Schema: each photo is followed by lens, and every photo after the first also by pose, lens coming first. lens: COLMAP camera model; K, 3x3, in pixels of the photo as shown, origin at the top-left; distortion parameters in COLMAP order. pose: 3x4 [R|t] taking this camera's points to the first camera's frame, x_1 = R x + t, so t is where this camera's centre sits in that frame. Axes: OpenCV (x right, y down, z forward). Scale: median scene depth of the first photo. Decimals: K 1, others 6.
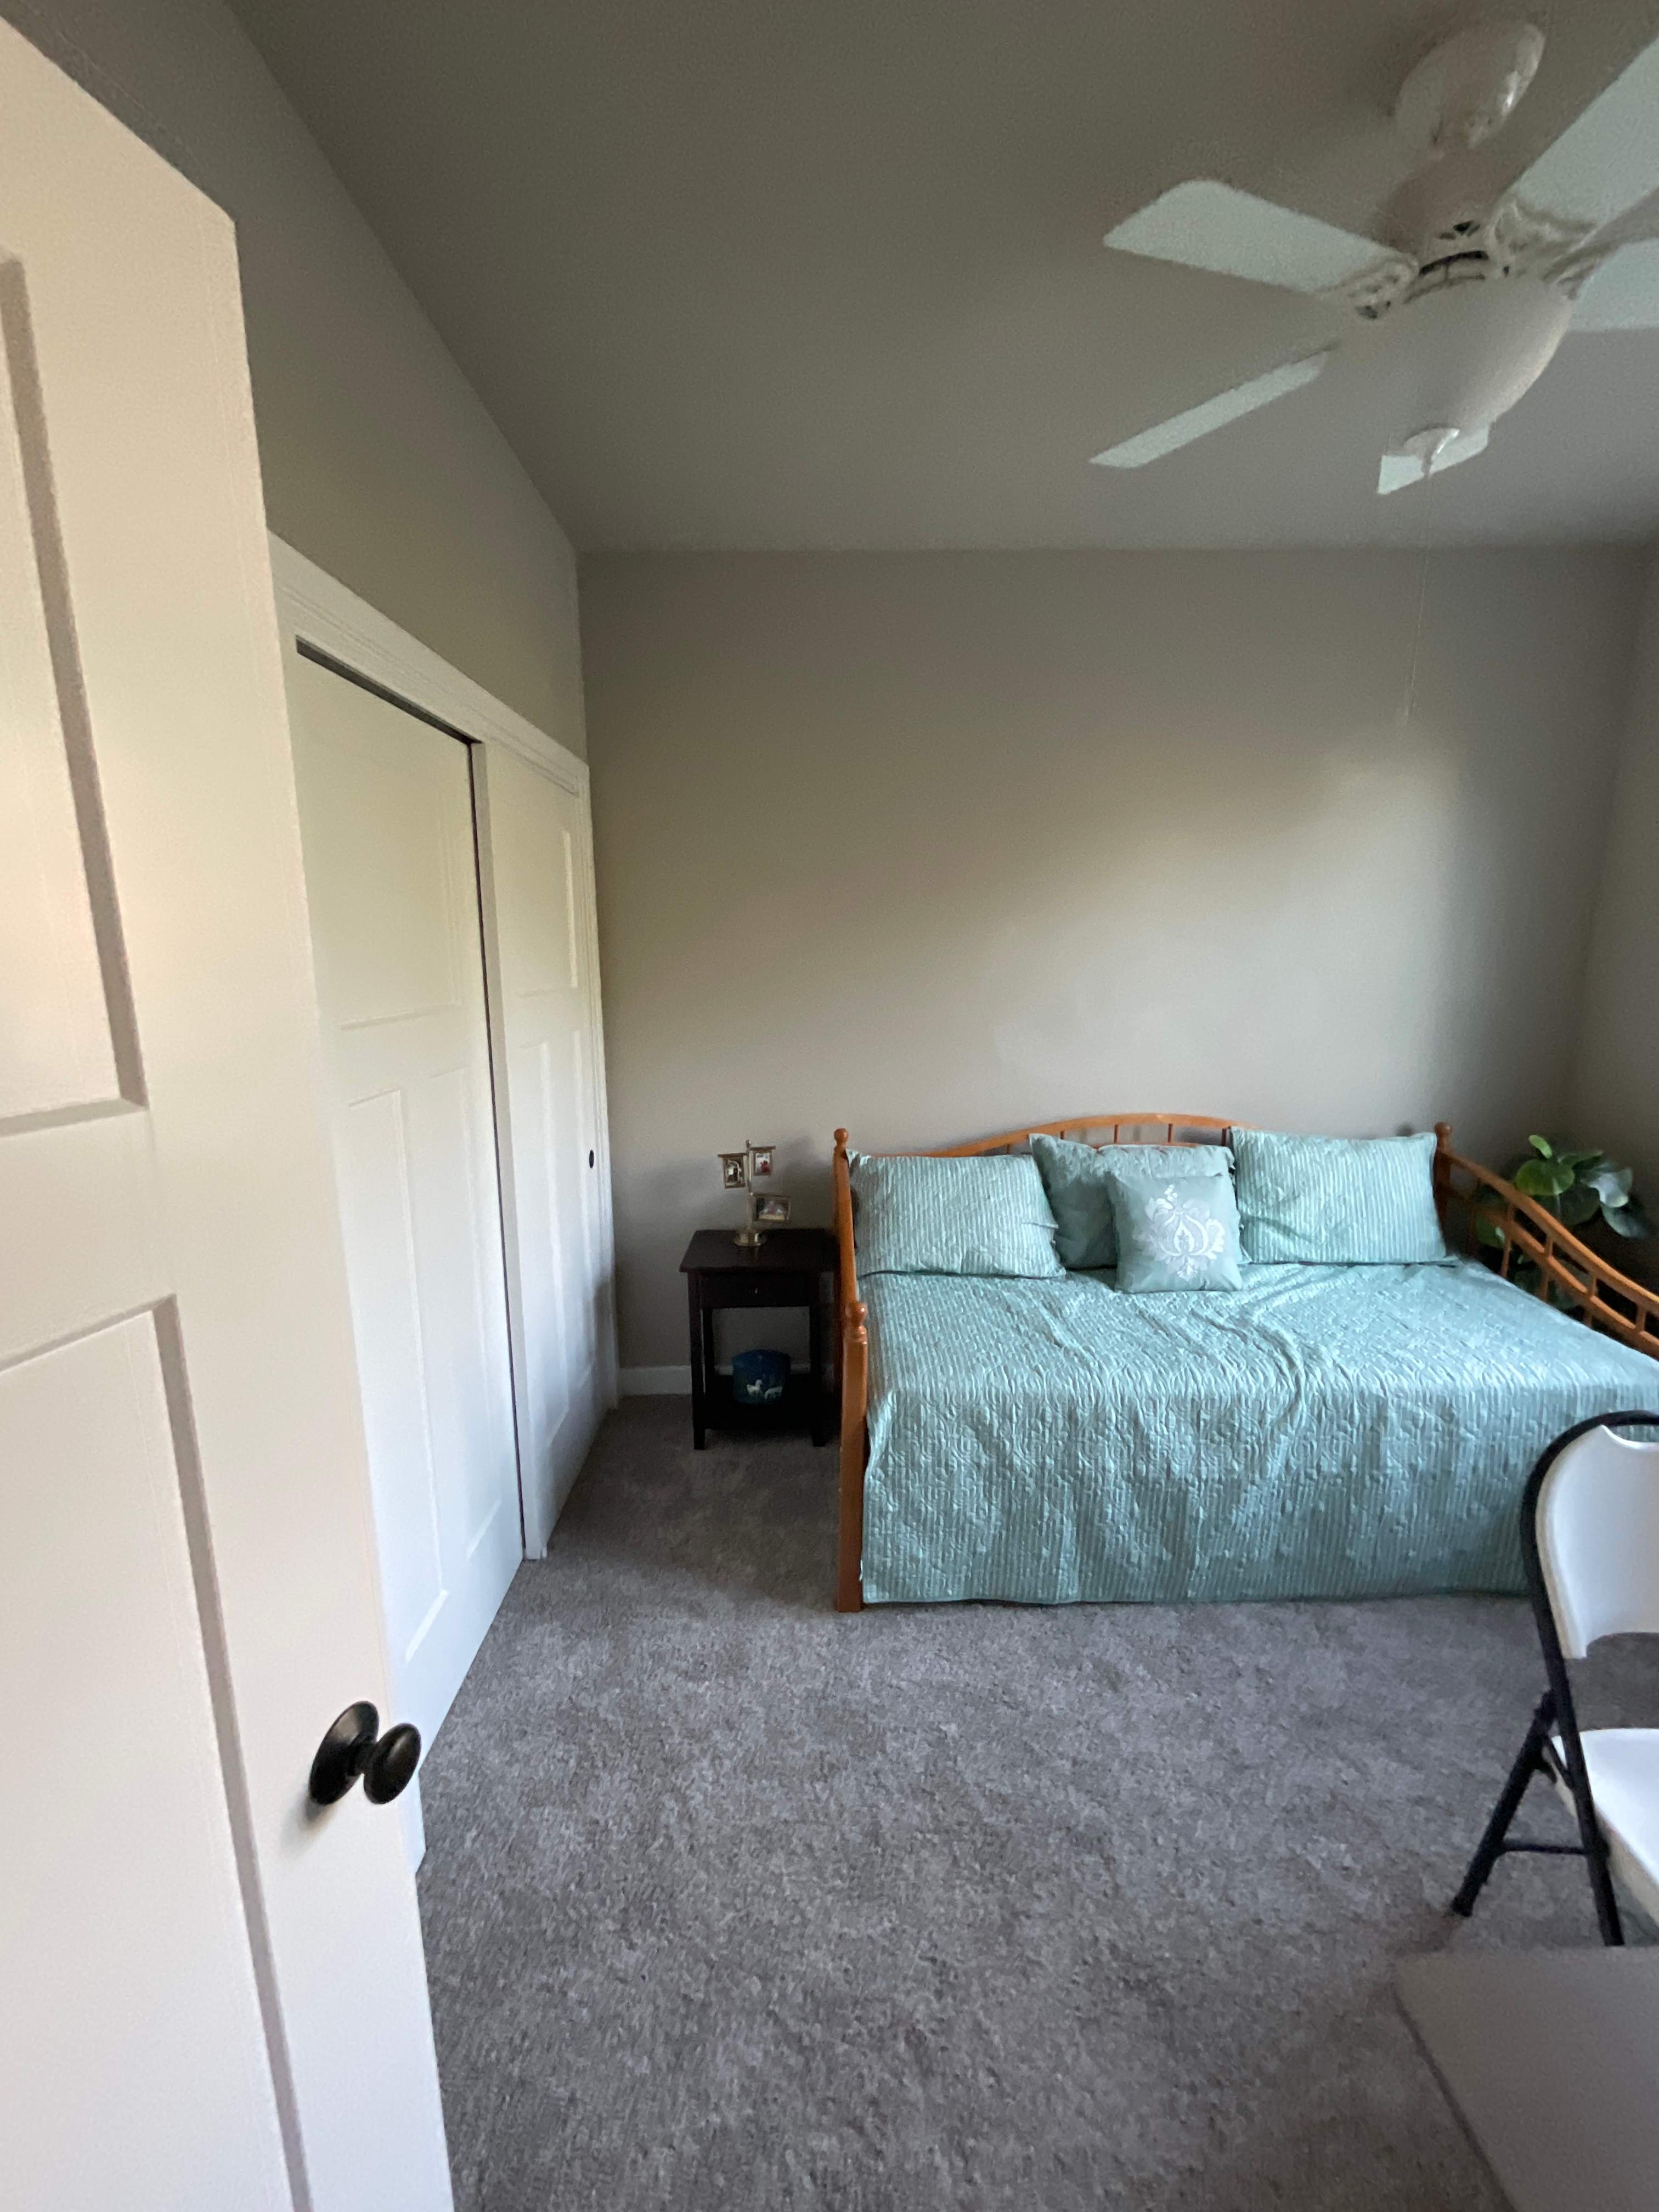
lens RADIAL K [[891.4, 0, 829.5], [0, 891.4, 1106.0], [0, 0, 1]] dist [-0.014759, 0.007016]
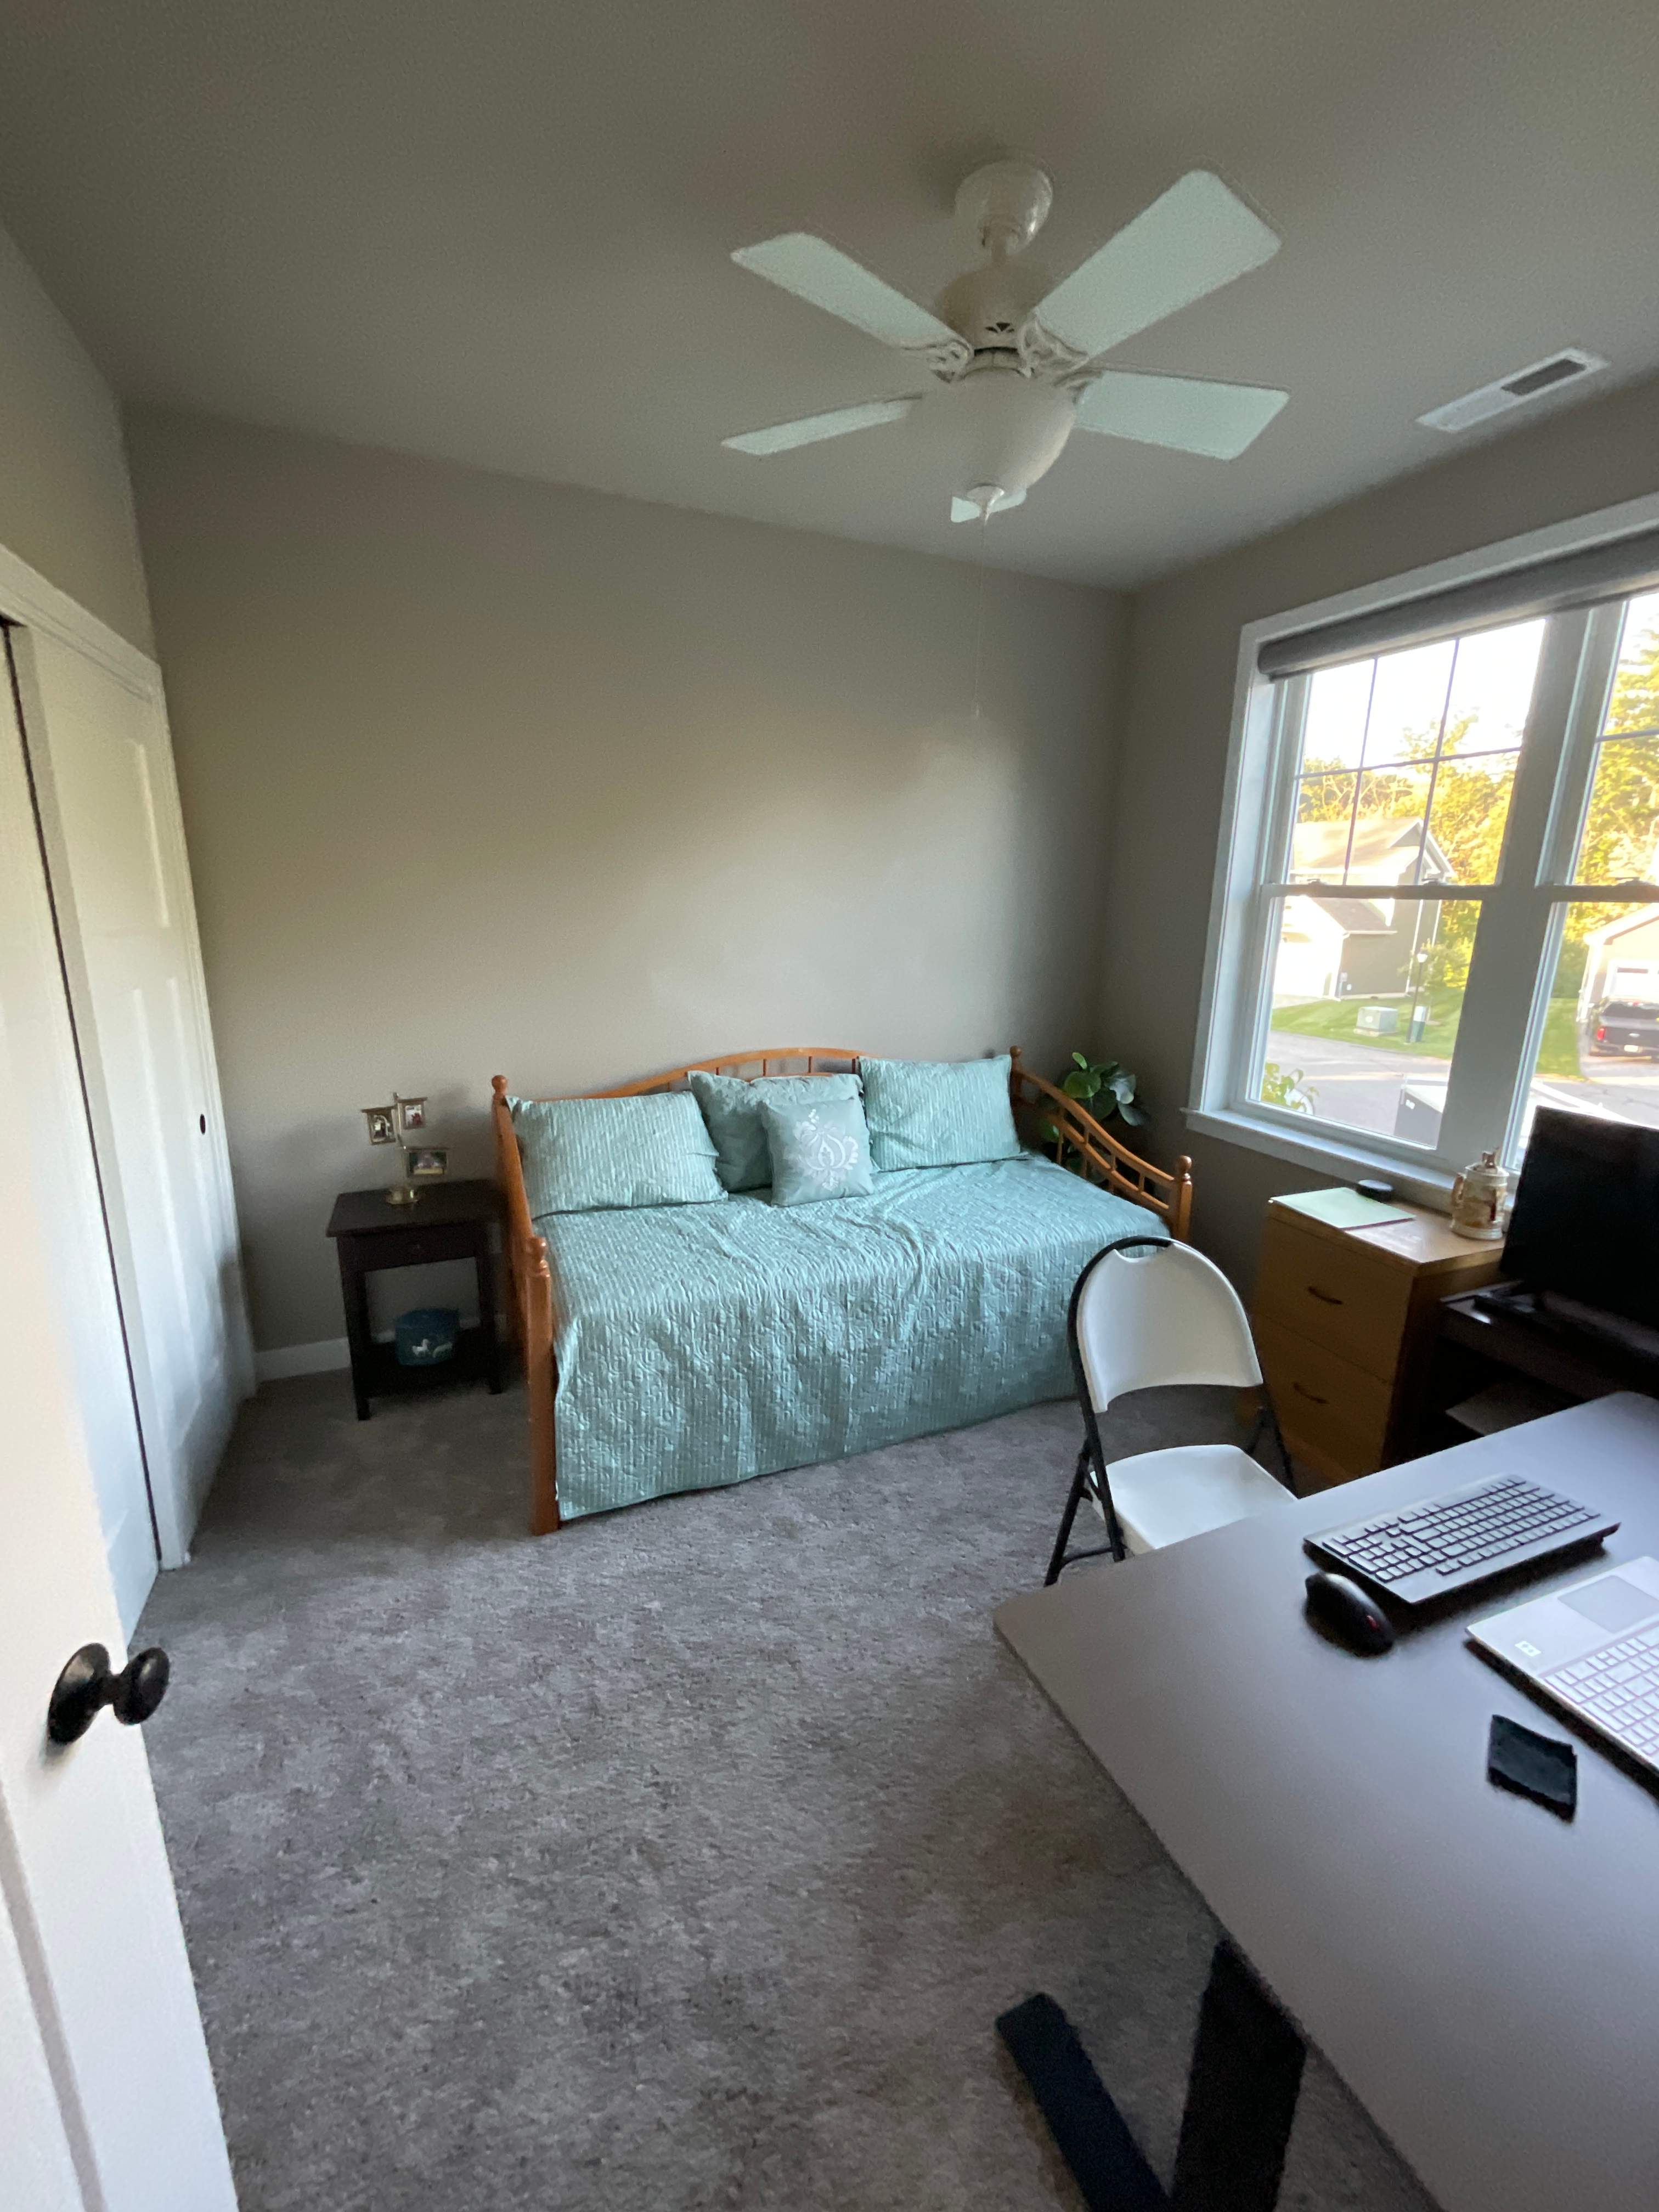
lens RADIAL K [[919.9, 0, 829.5], [0, 919.9, 1106.0], [0, 0, 1]] dist [-0.001083, -0.000084]
pose [[0.921399, -0.059667, 0.384010, -0.057797], [0.041741, 0.997621, 0.054856, 0.024567], [-0.386369, -0.034515, 0.921698, -0.108243]]
